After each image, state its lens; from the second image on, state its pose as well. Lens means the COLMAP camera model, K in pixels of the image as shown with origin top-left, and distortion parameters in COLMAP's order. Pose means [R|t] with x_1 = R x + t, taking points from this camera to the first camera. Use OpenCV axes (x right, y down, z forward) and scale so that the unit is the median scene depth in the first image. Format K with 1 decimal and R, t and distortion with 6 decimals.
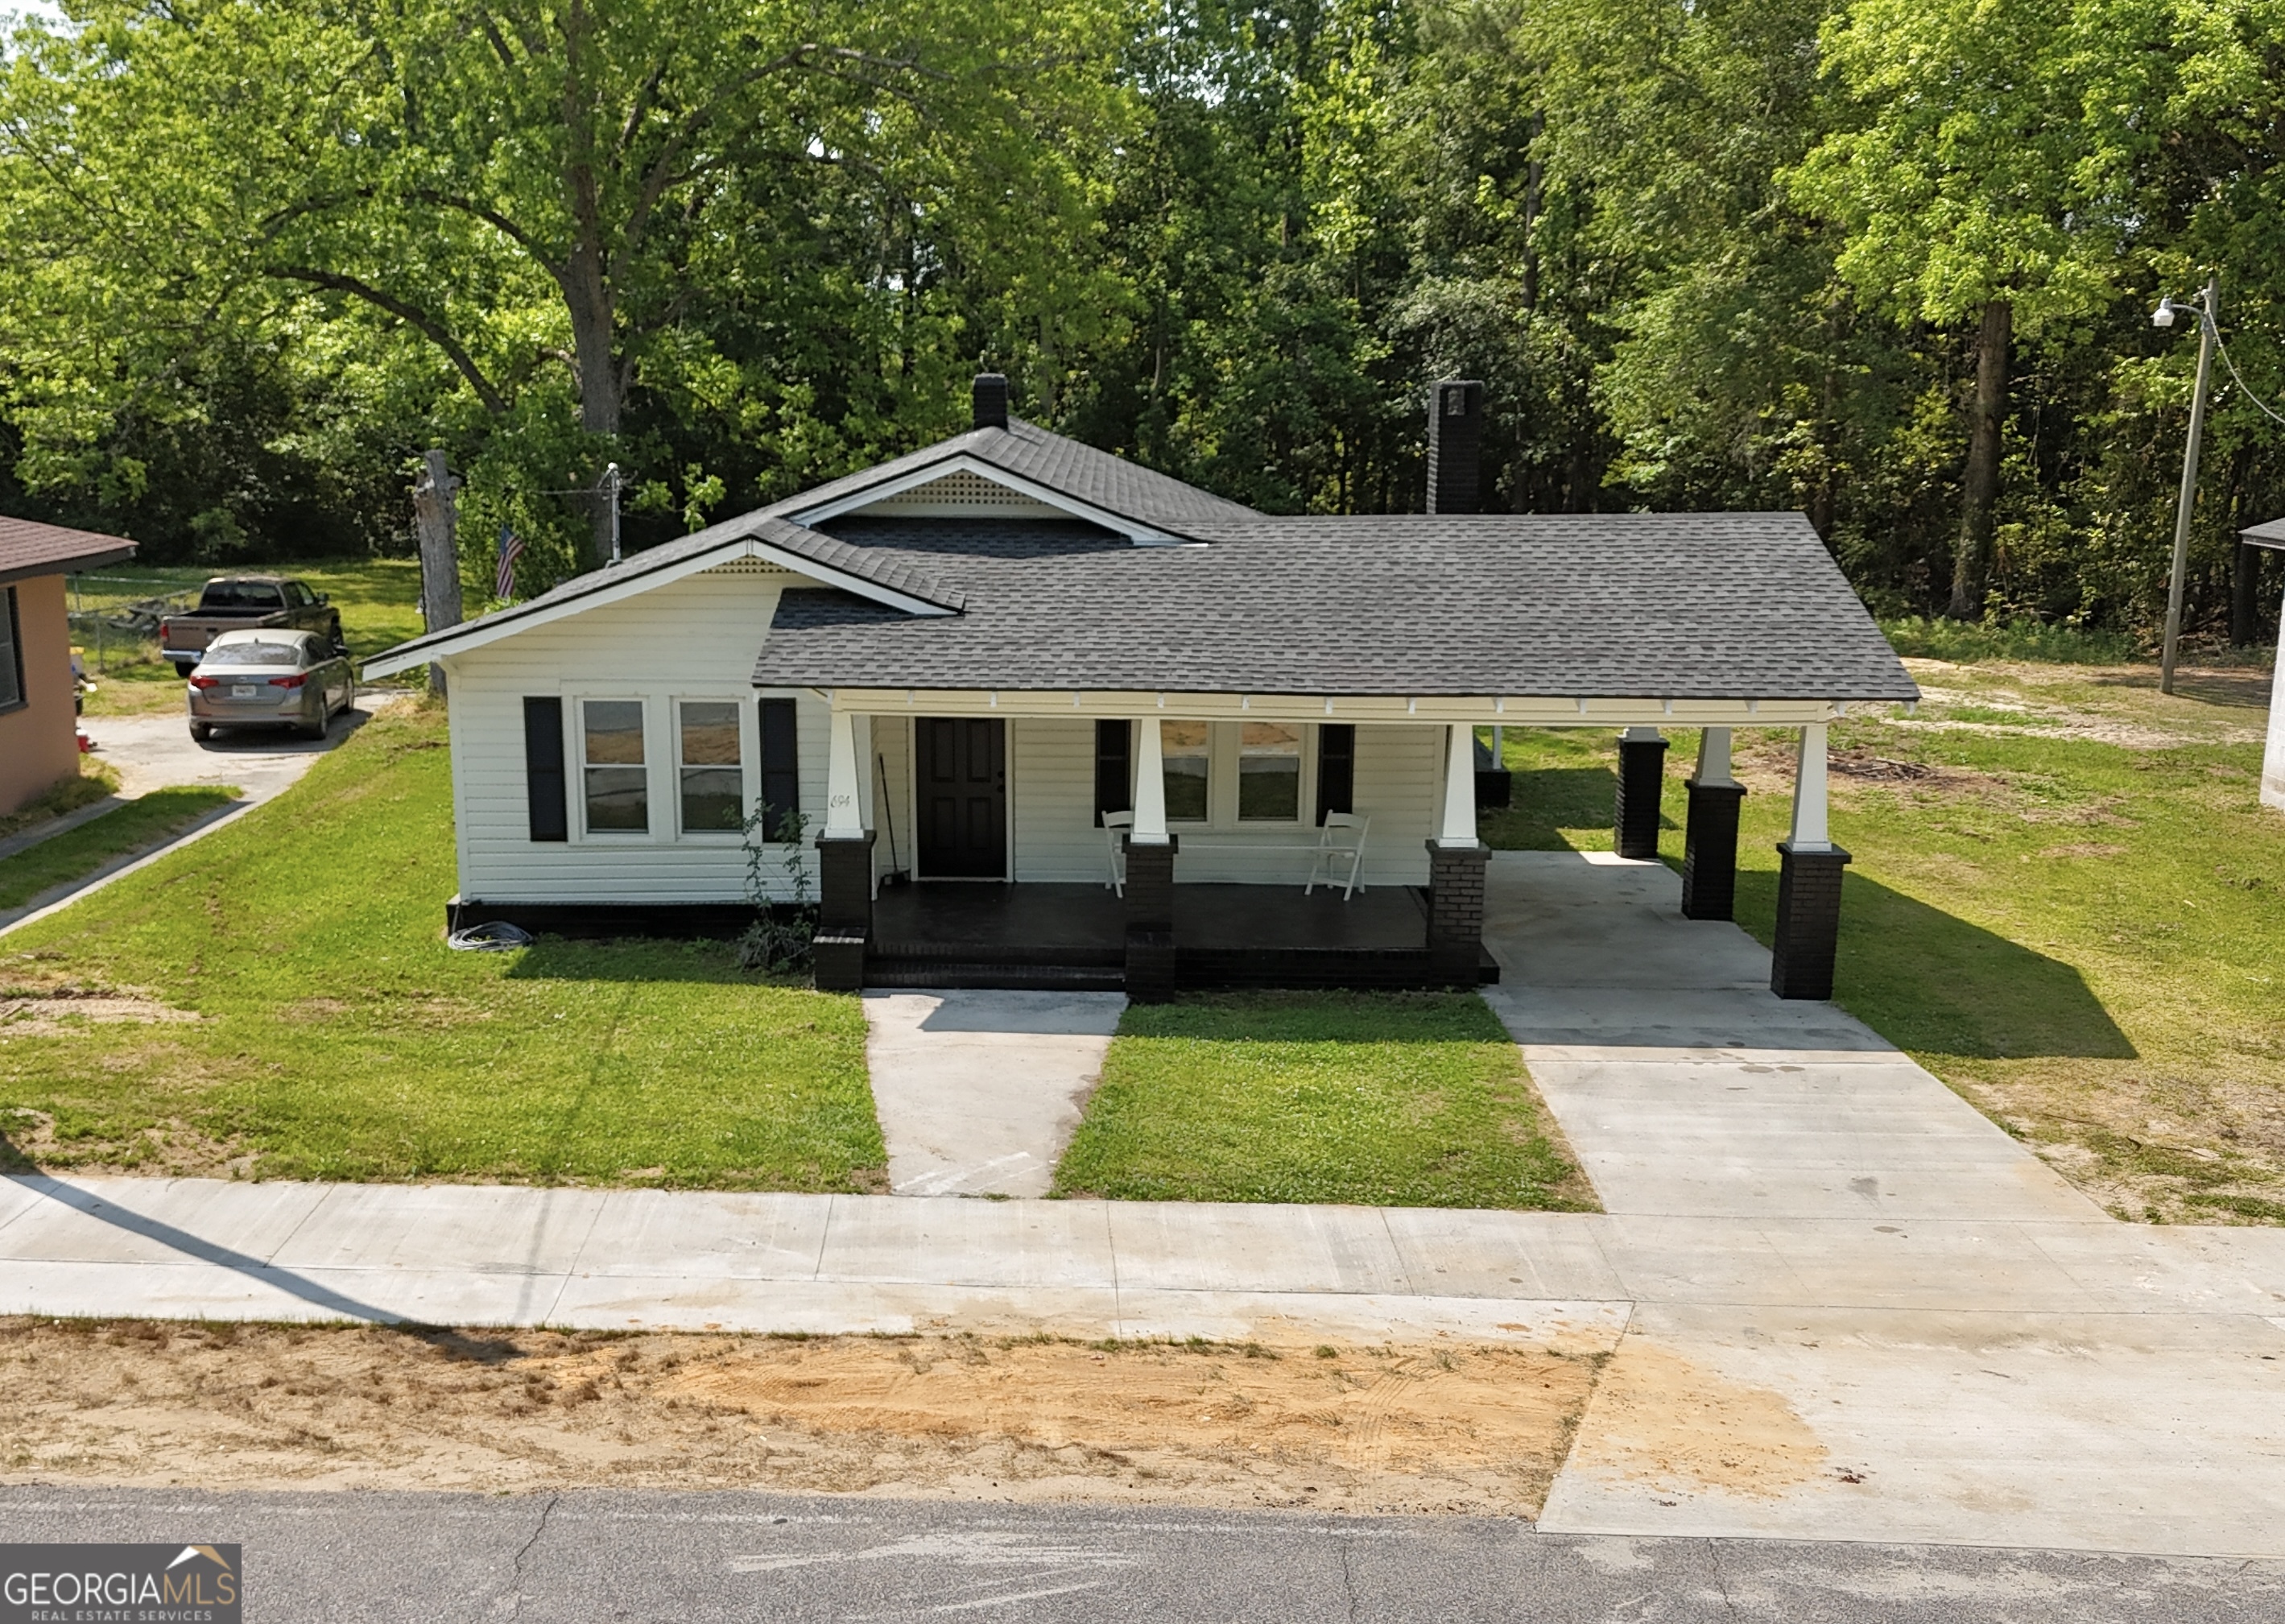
lens RADIAL K [[2418.5, 0, 1057.8], [0, 2418.5, 891.0], [0, 0, 1]] dist [0.061197, 0.000000]
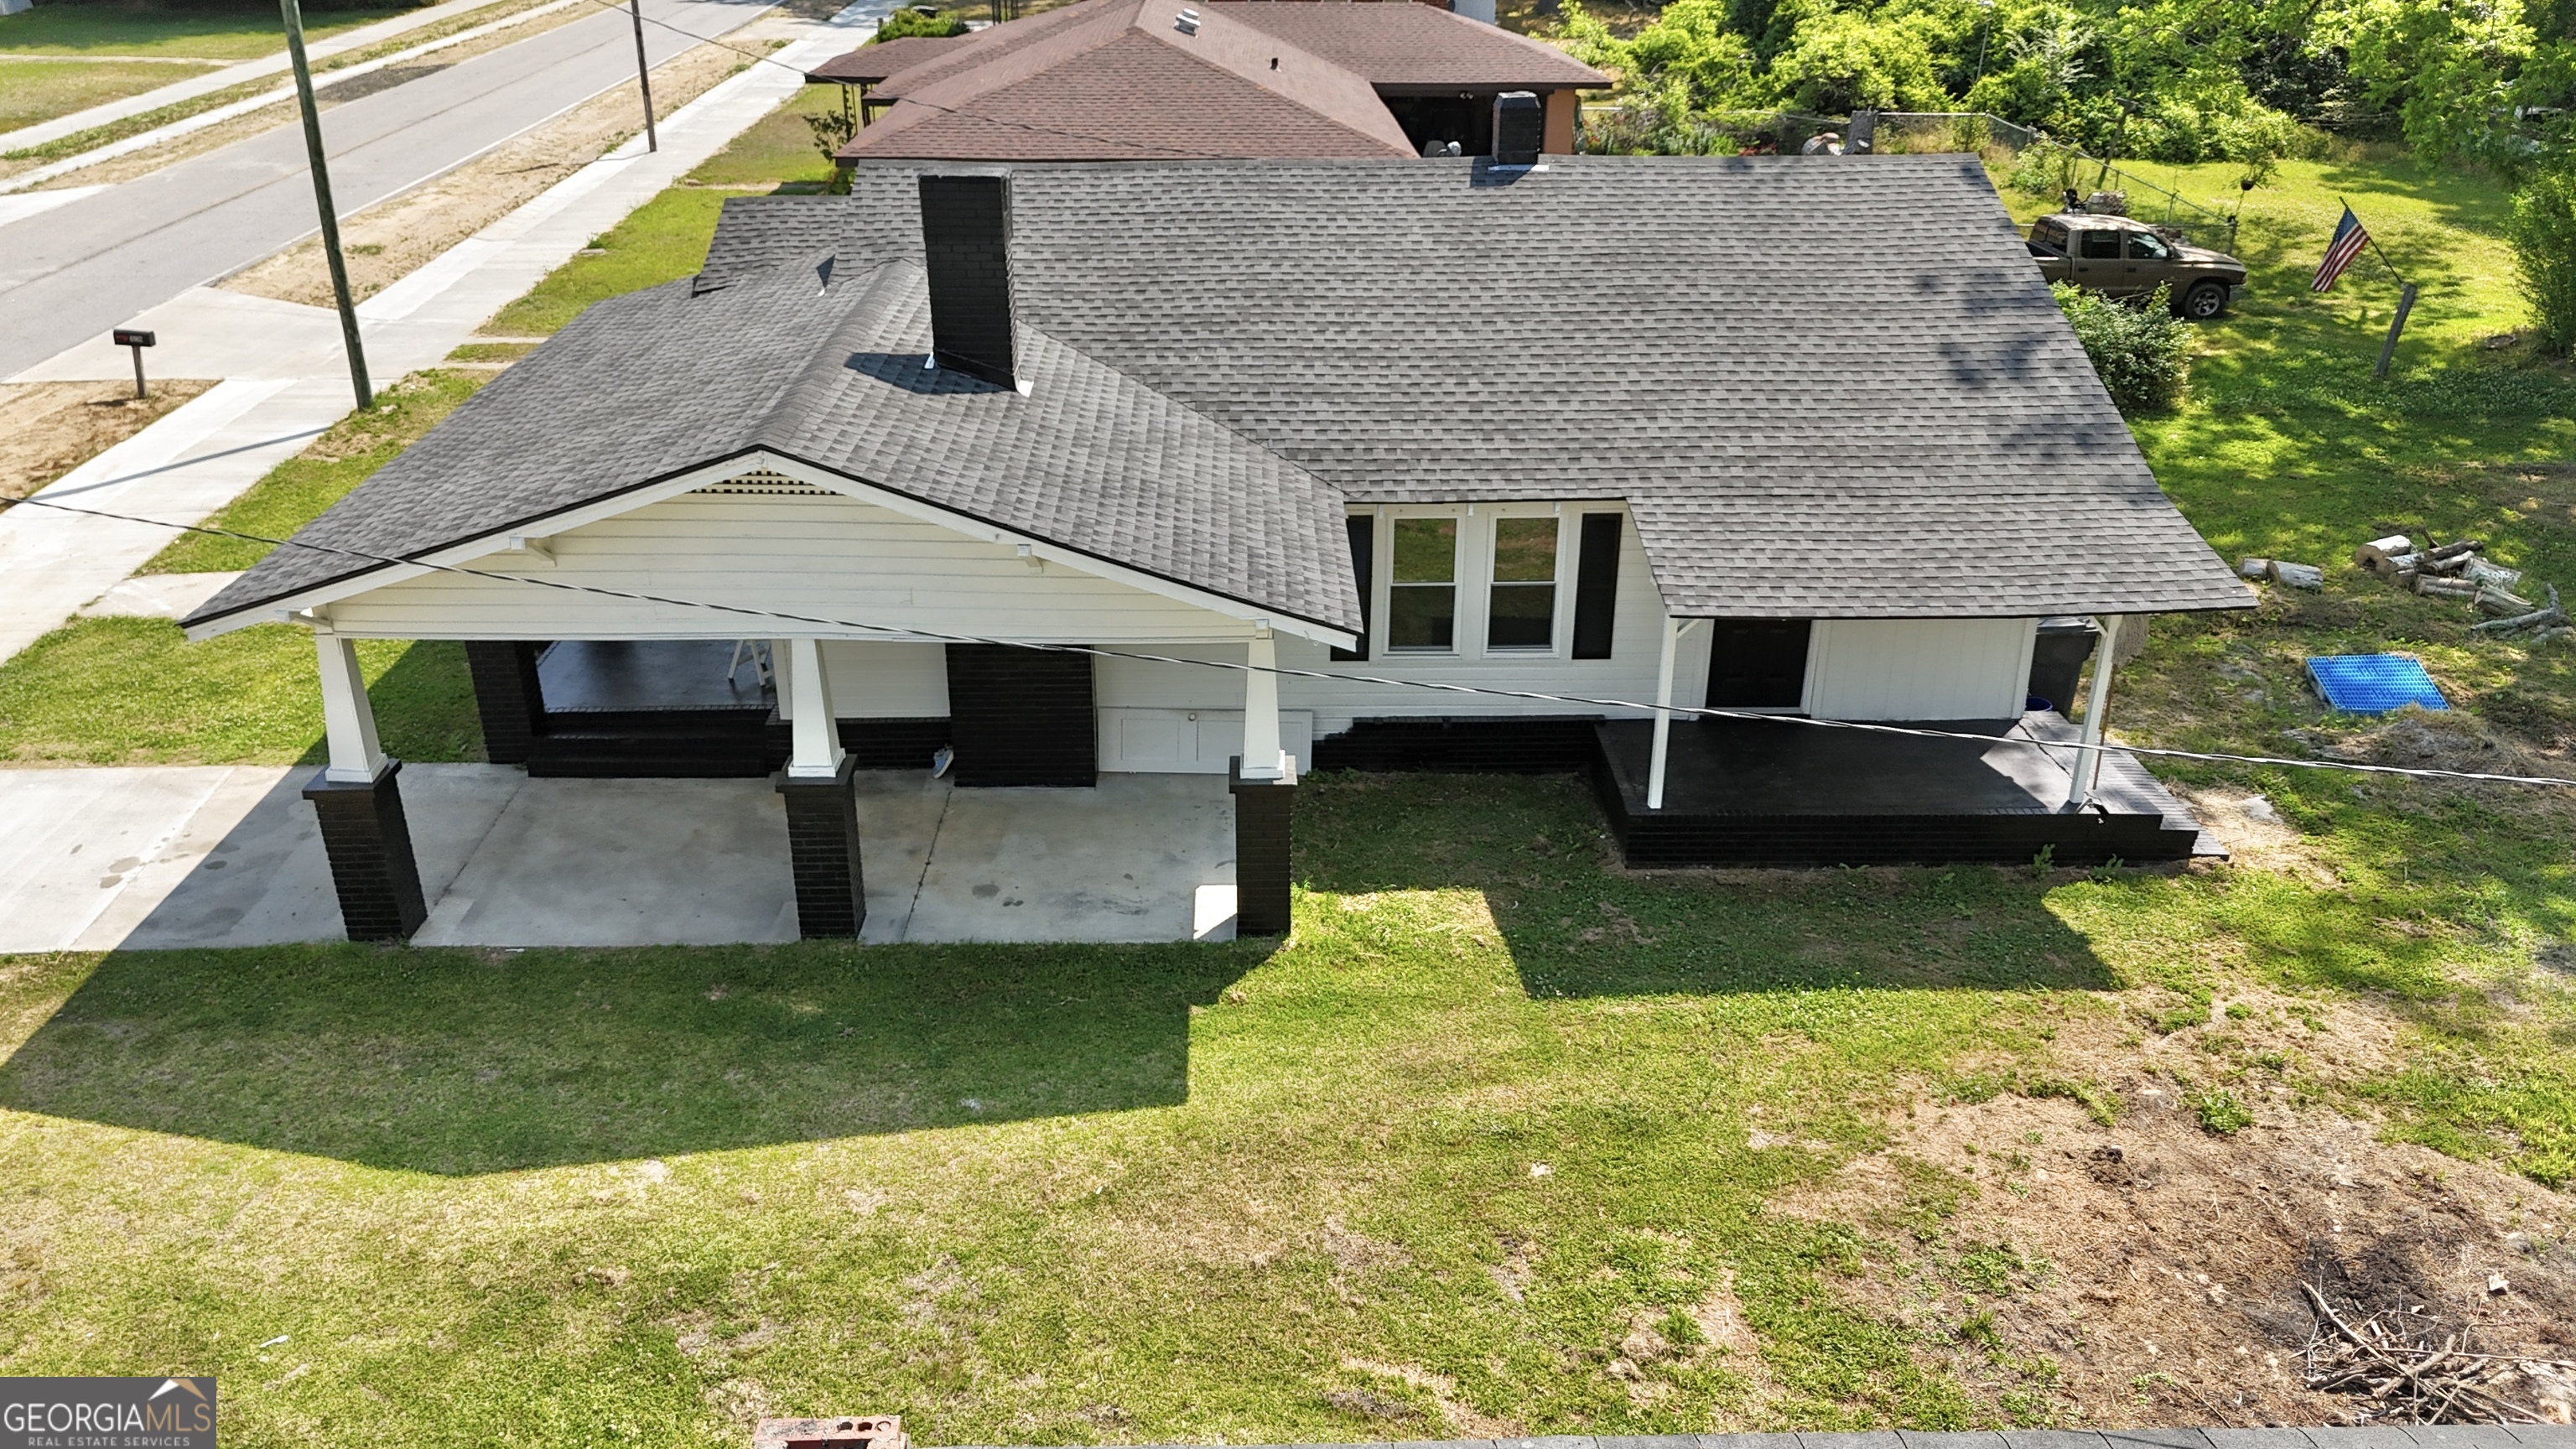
lens RADIAL K [[1884.9, 0, 1323.4], [0, 1884.9, 732.7], [0, 0, 1]] dist [0.043125, -0.039231]
pose [[0.068300, 0.421571, -0.904219, 1.114967], [-0.211670, 0.891825, 0.399804, -0.438632], [0.974952, 0.164090, 0.150146, 1.489785]]
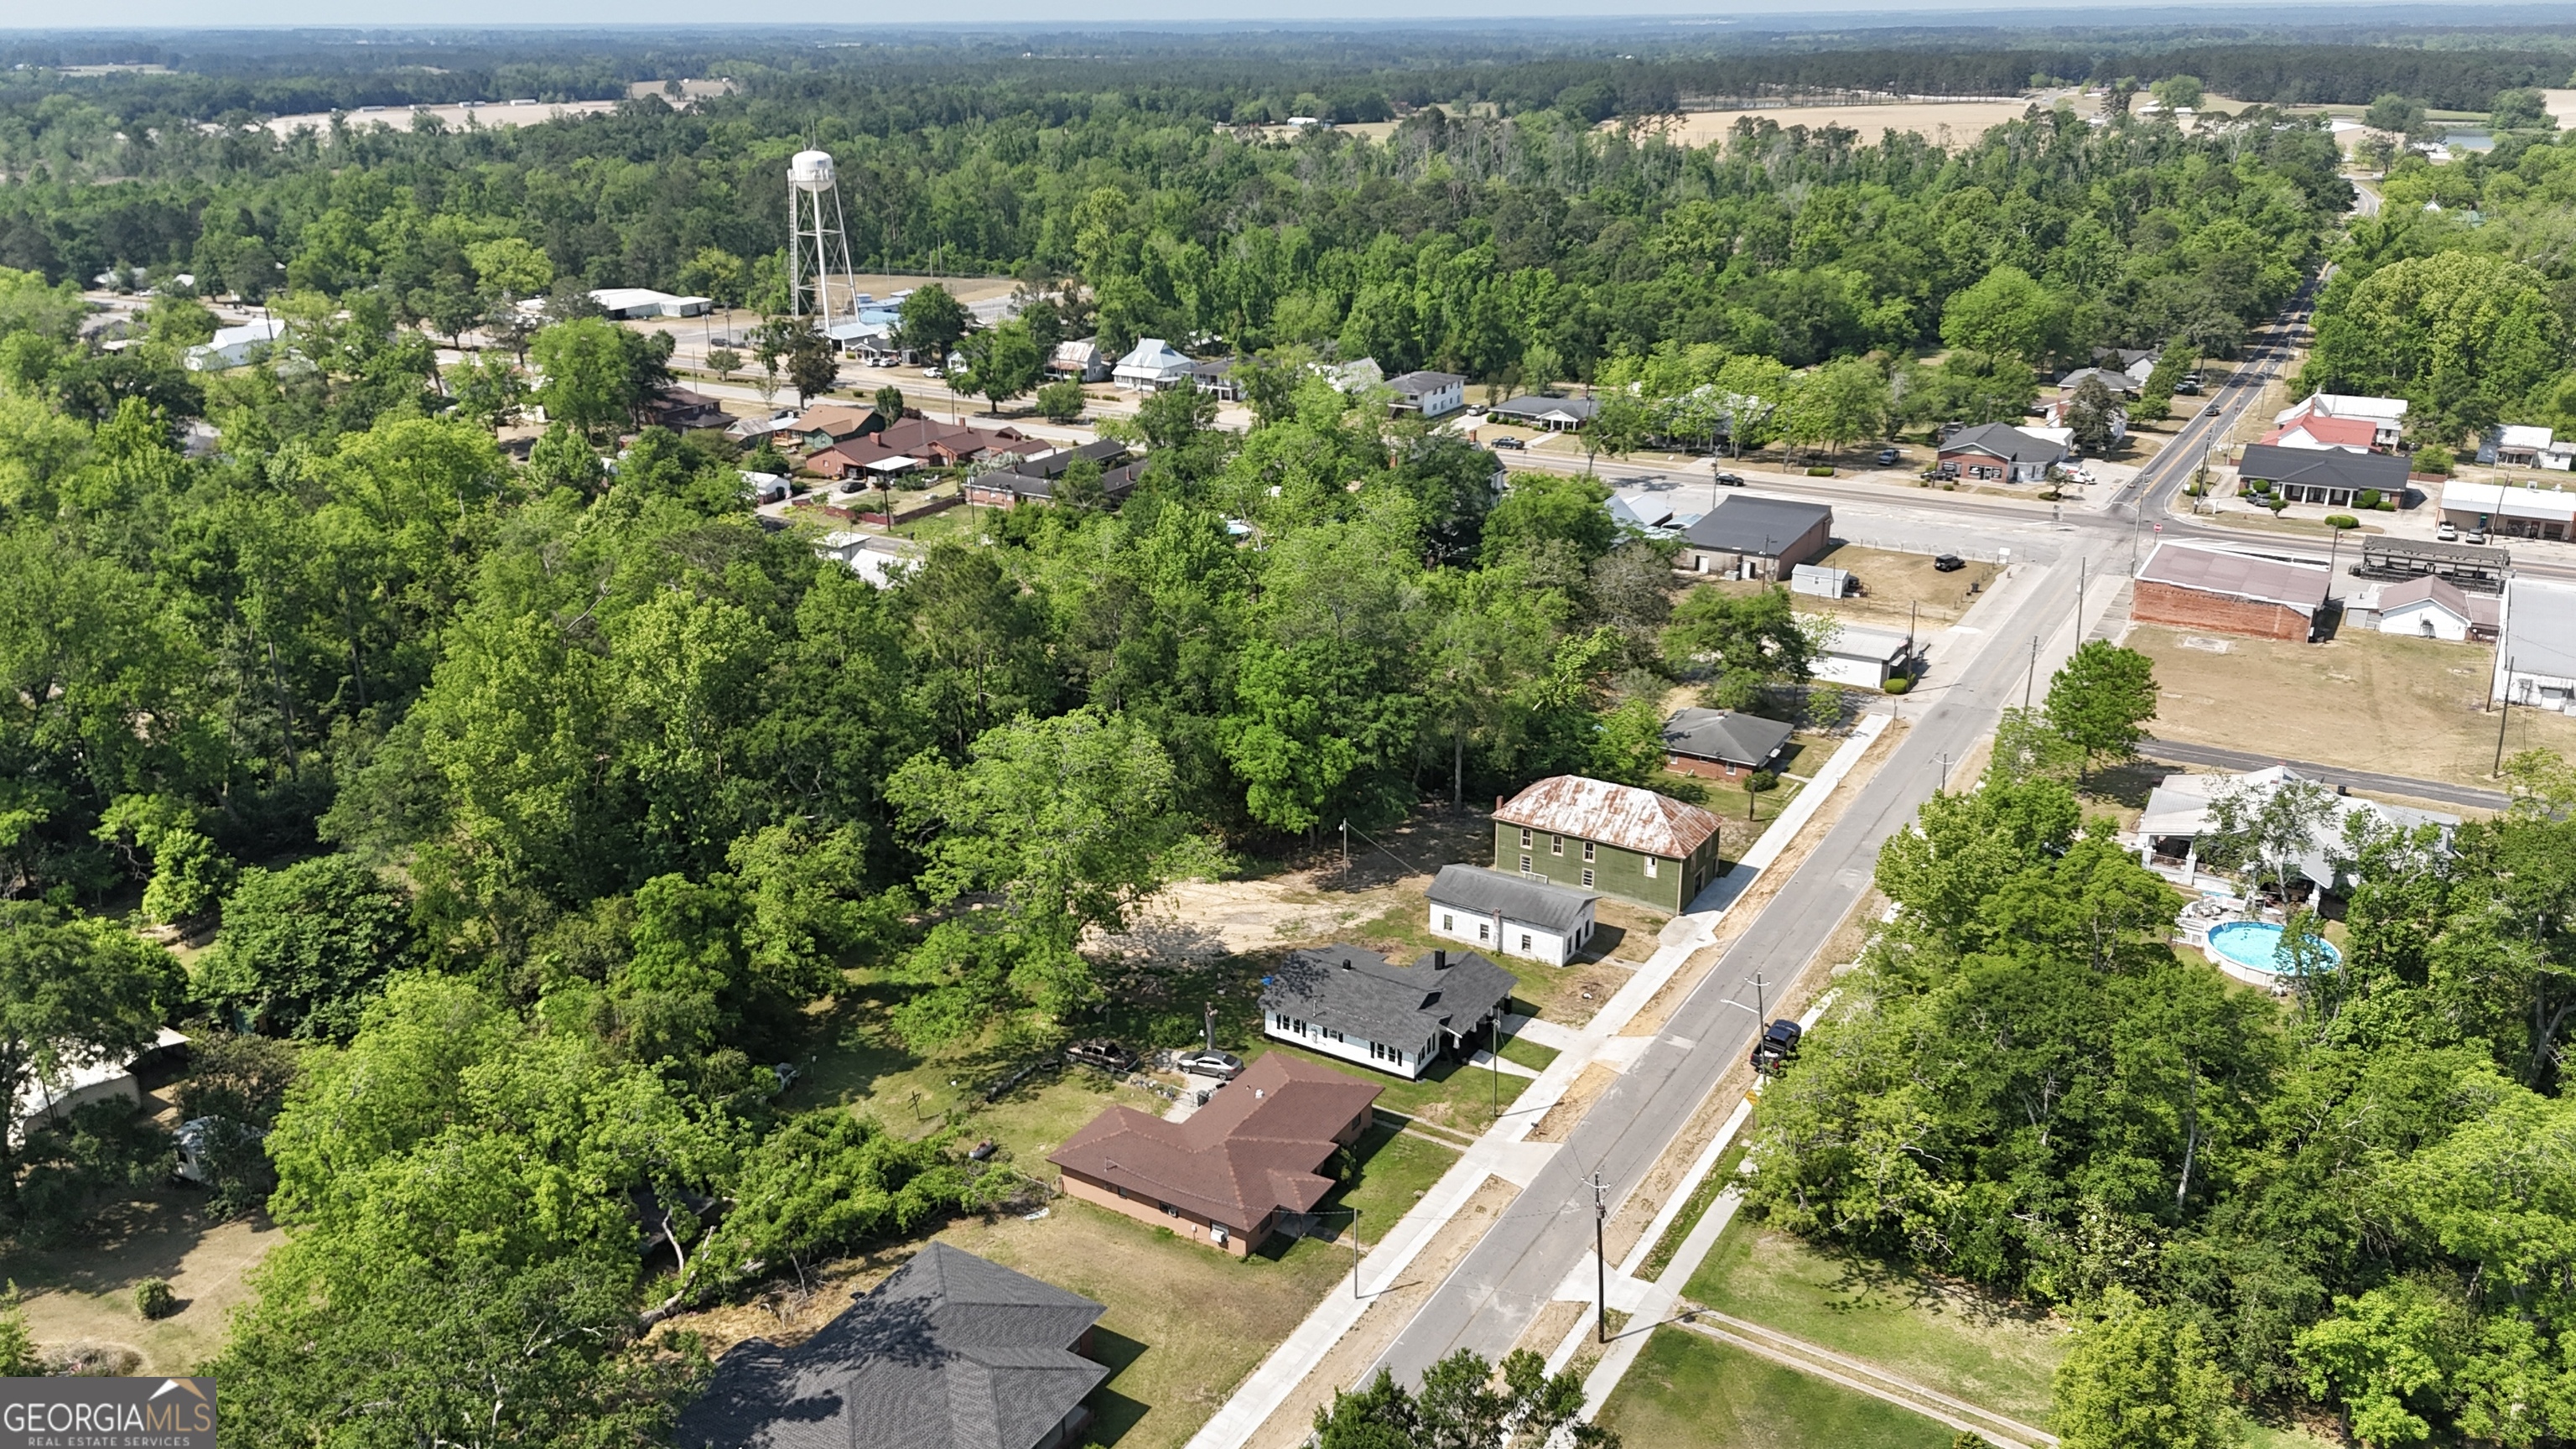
lens RADIAL K [[1884.9, 0, 1281.8], [0, 1884.9, 719.7], [0, 0, 1]] dist [0.043125, -0.039231]
pose [[0.508118, -0.308461, 0.804157, -6.186788], [0.194029, 0.950663, 0.242058, -3.265249], [-0.839148, 0.033036, 0.542899, -2.368496]]
